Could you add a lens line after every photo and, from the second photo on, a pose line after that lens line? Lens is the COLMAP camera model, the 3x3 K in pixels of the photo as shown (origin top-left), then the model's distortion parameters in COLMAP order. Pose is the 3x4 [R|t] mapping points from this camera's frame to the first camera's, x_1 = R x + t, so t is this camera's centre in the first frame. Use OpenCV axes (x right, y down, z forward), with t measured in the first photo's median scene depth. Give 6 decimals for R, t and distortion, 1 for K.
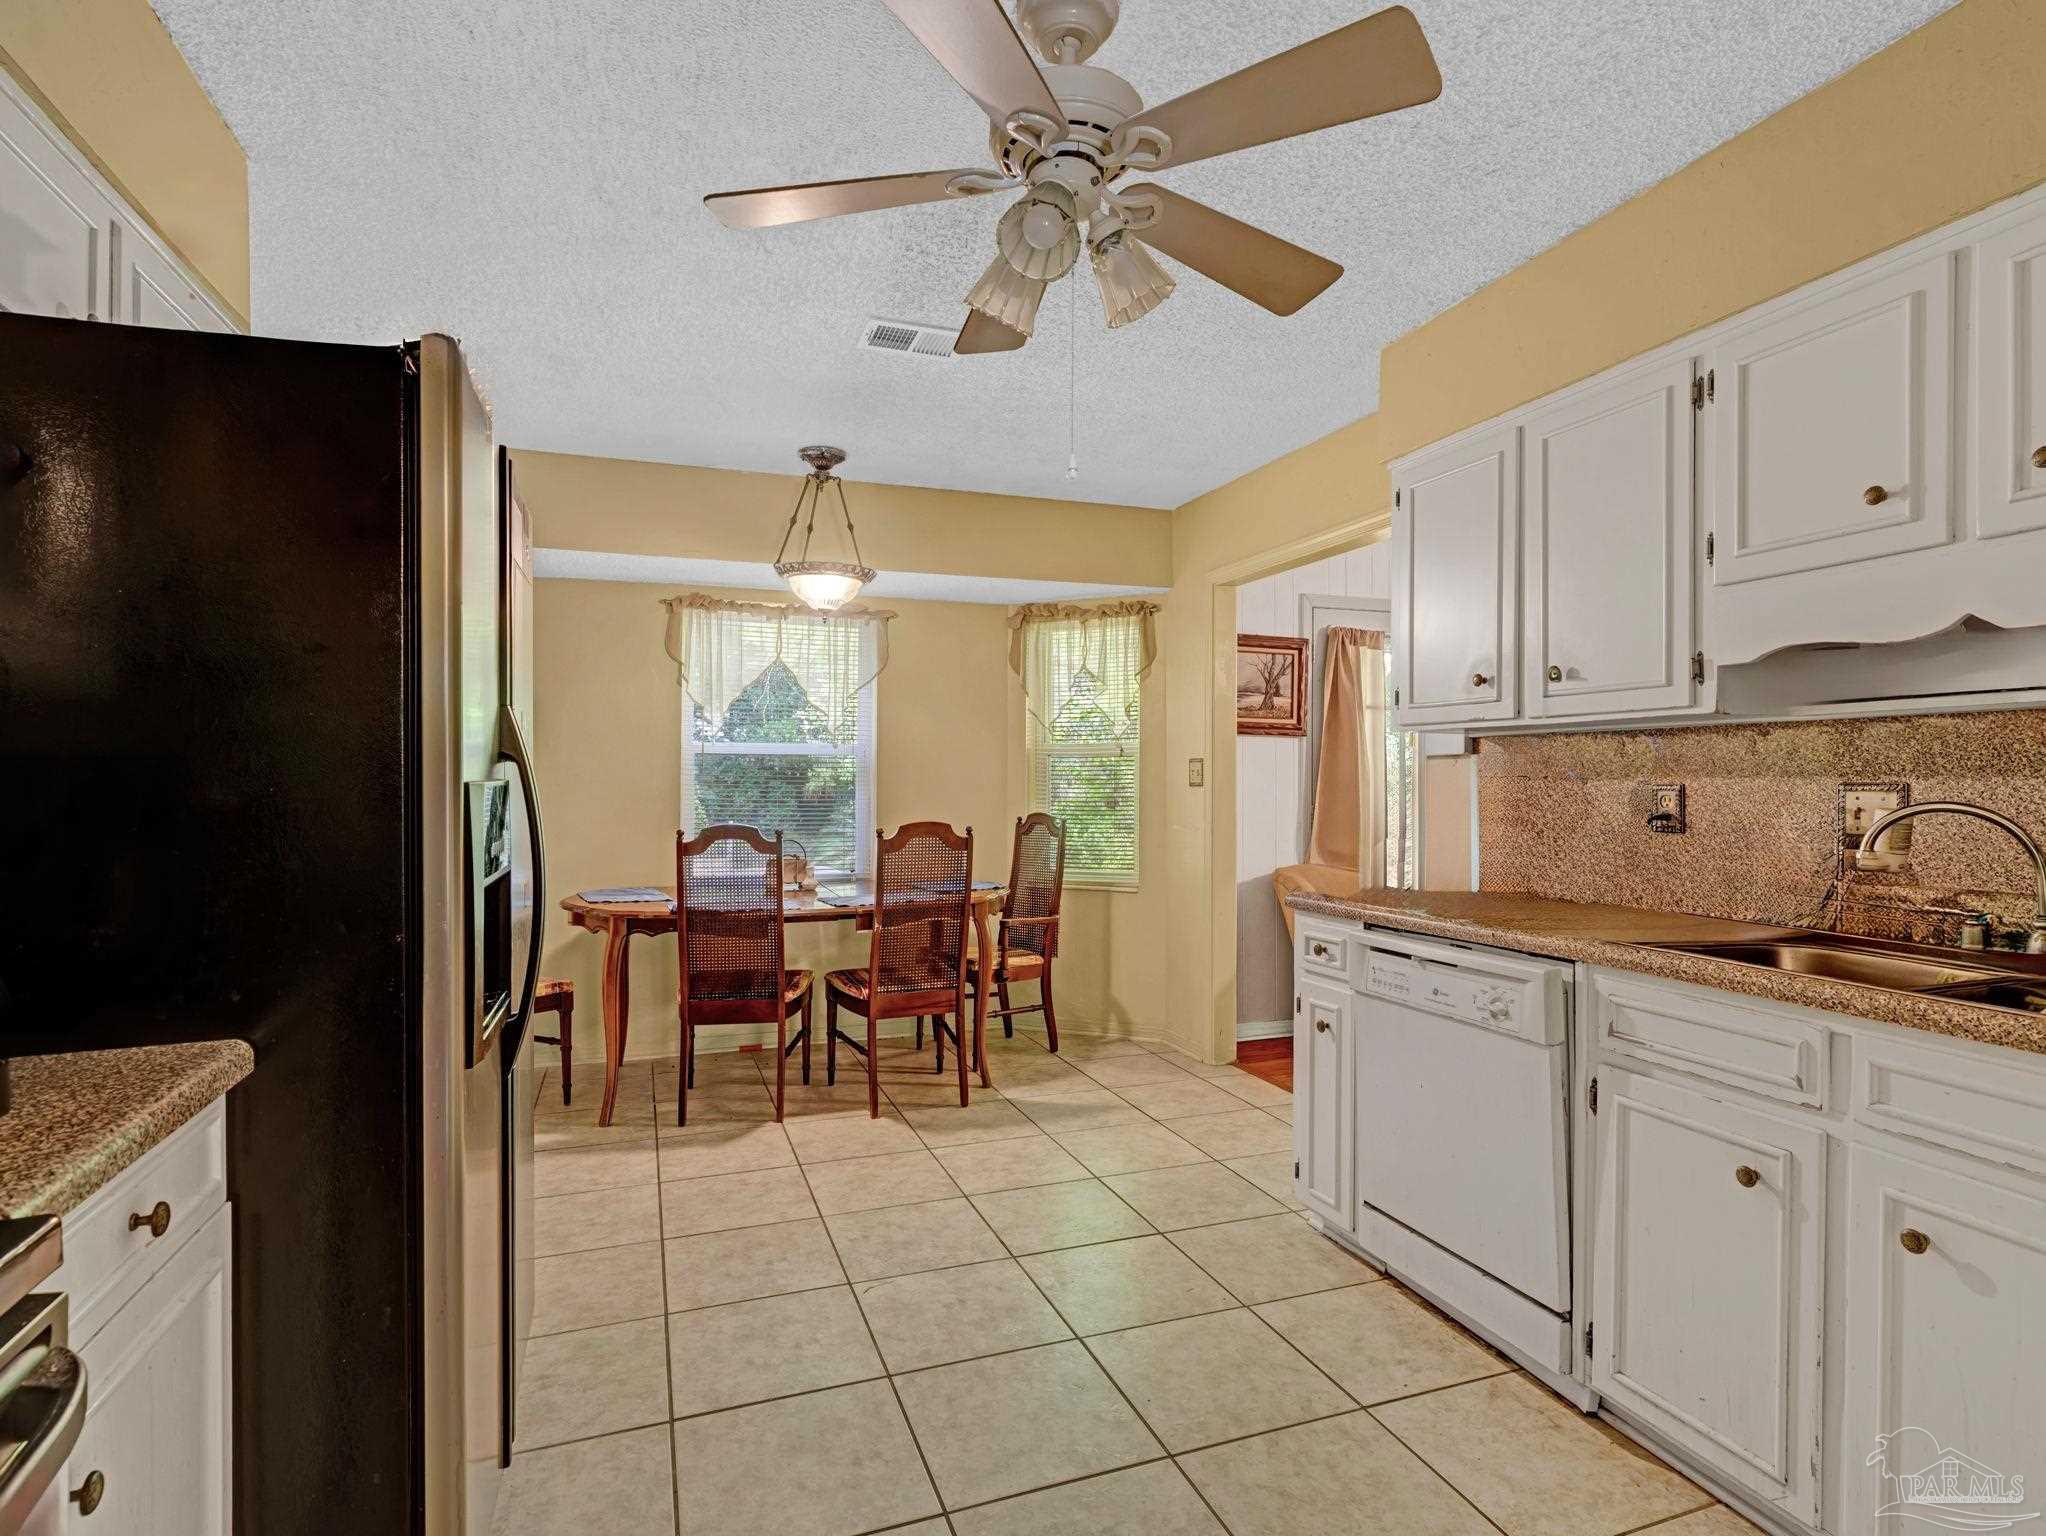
lens RADIAL K [[1320.5, 0, 1023.0], [0, 1320.5, 768.0], [0, 0, 1]] dist [0.002166, 0.001041]
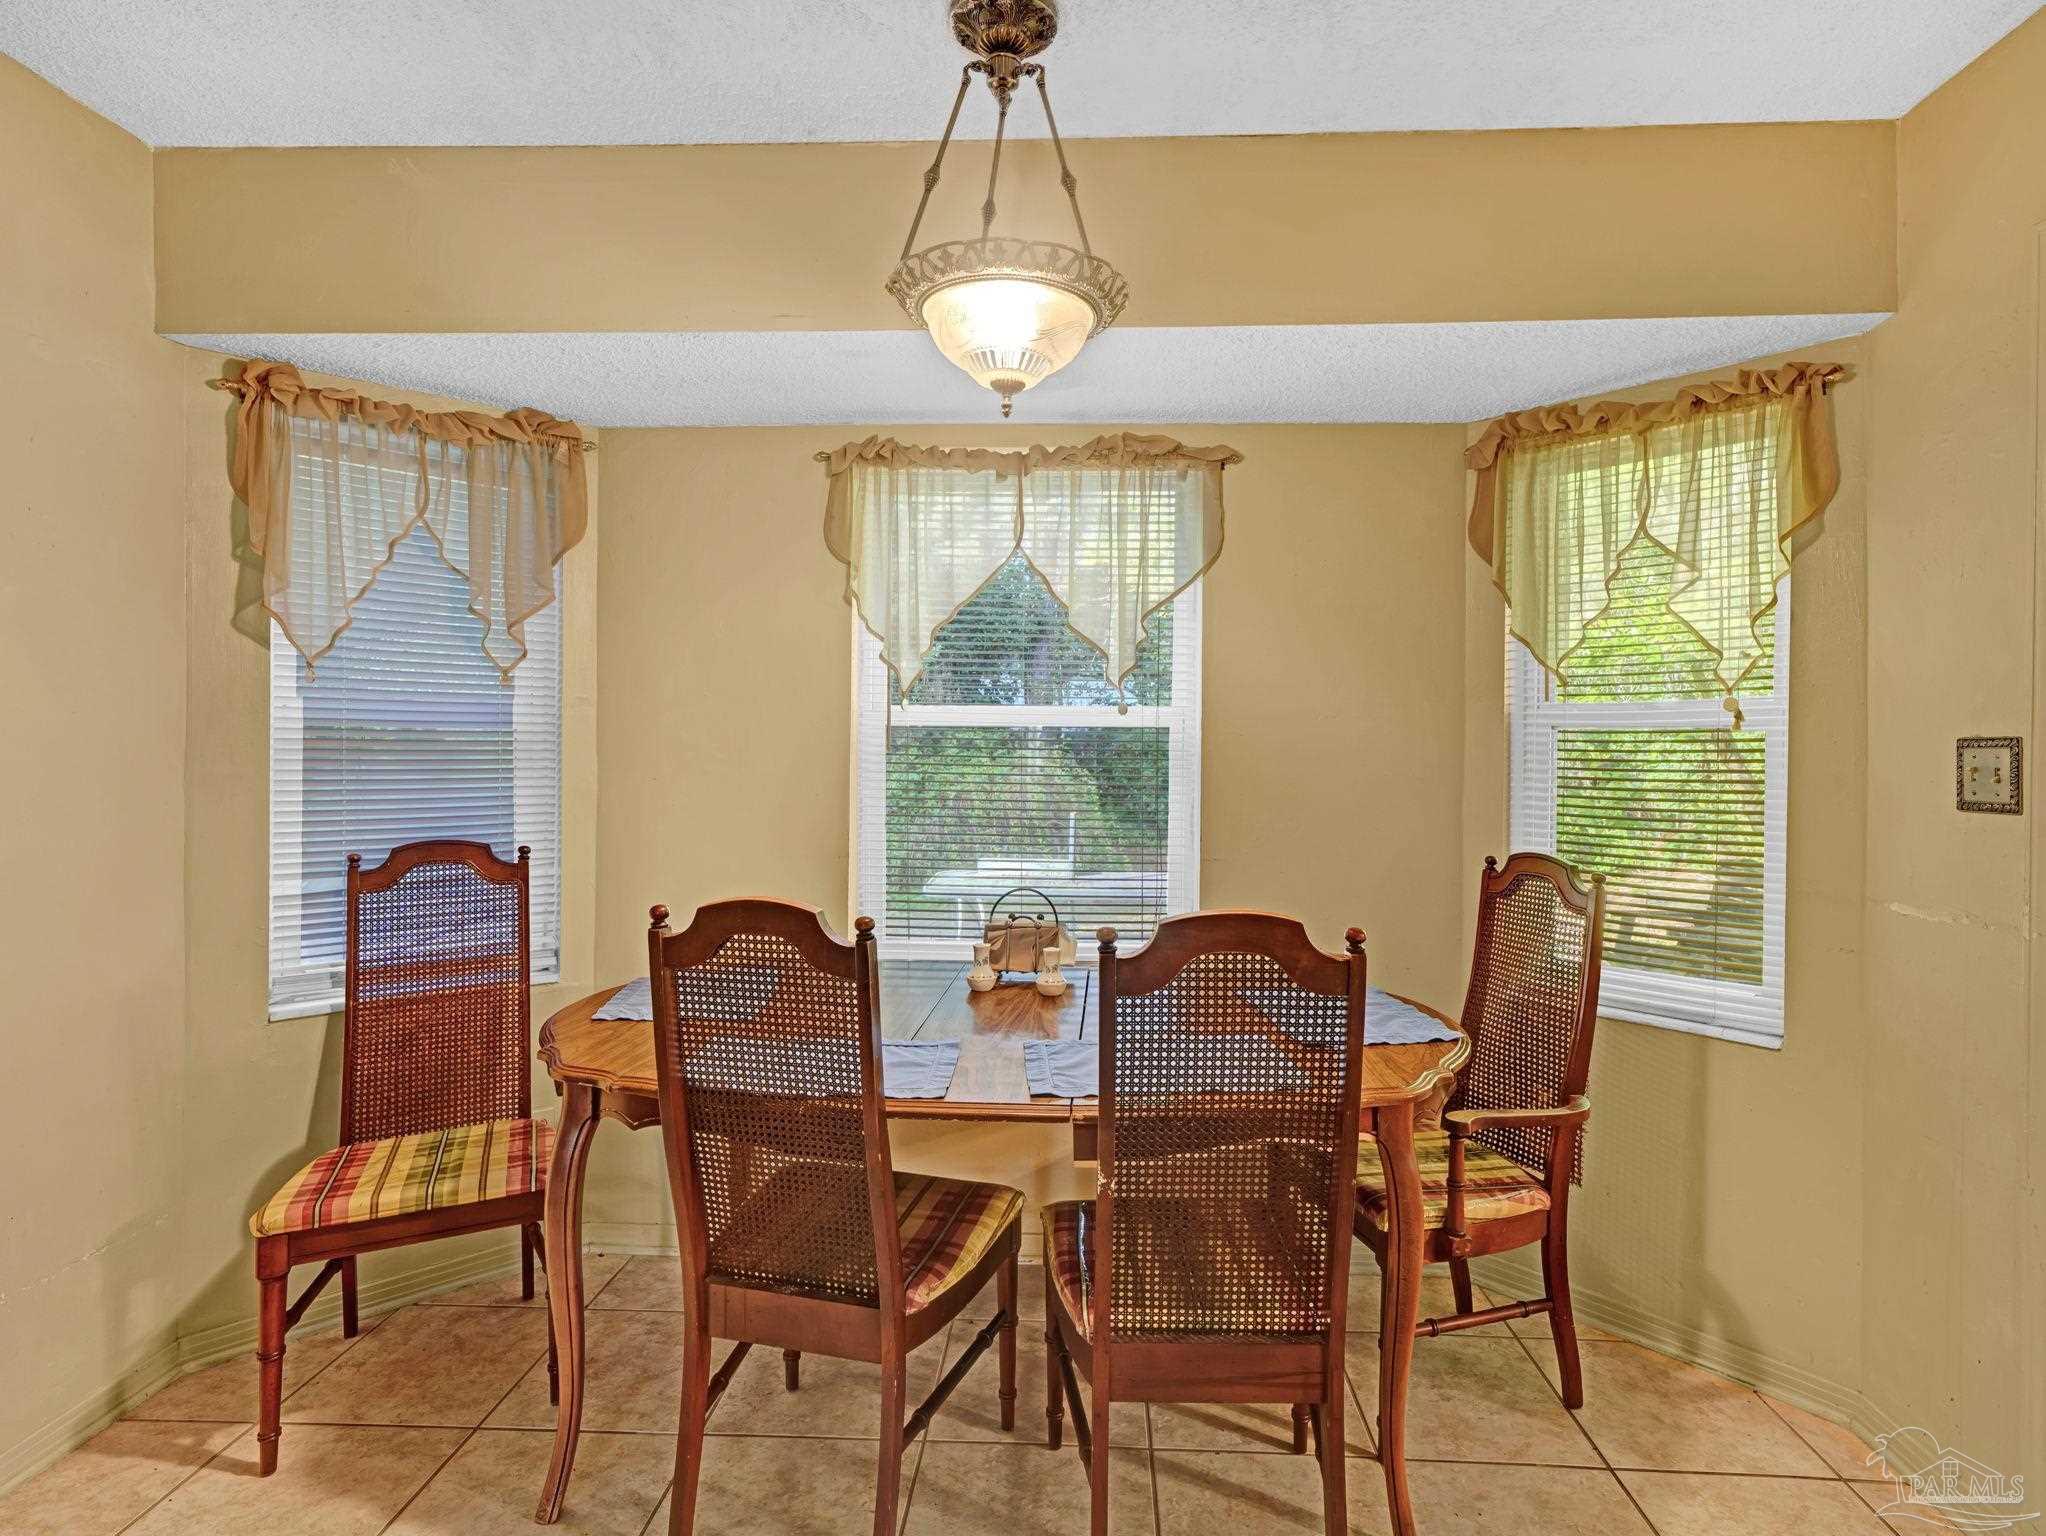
lens RADIAL K [[1285.5, 0, 1021.2], [0, 1285.5, 741.4], [0, 0, 1]] dist [0.001521, -0.034425]
pose [[0.943572, 0.005382, -0.331123, -0.010303], [-0.004559, 0.999984, 0.003261, -0.006198], [0.331136, -0.001567, 0.943582, 0.568087]]
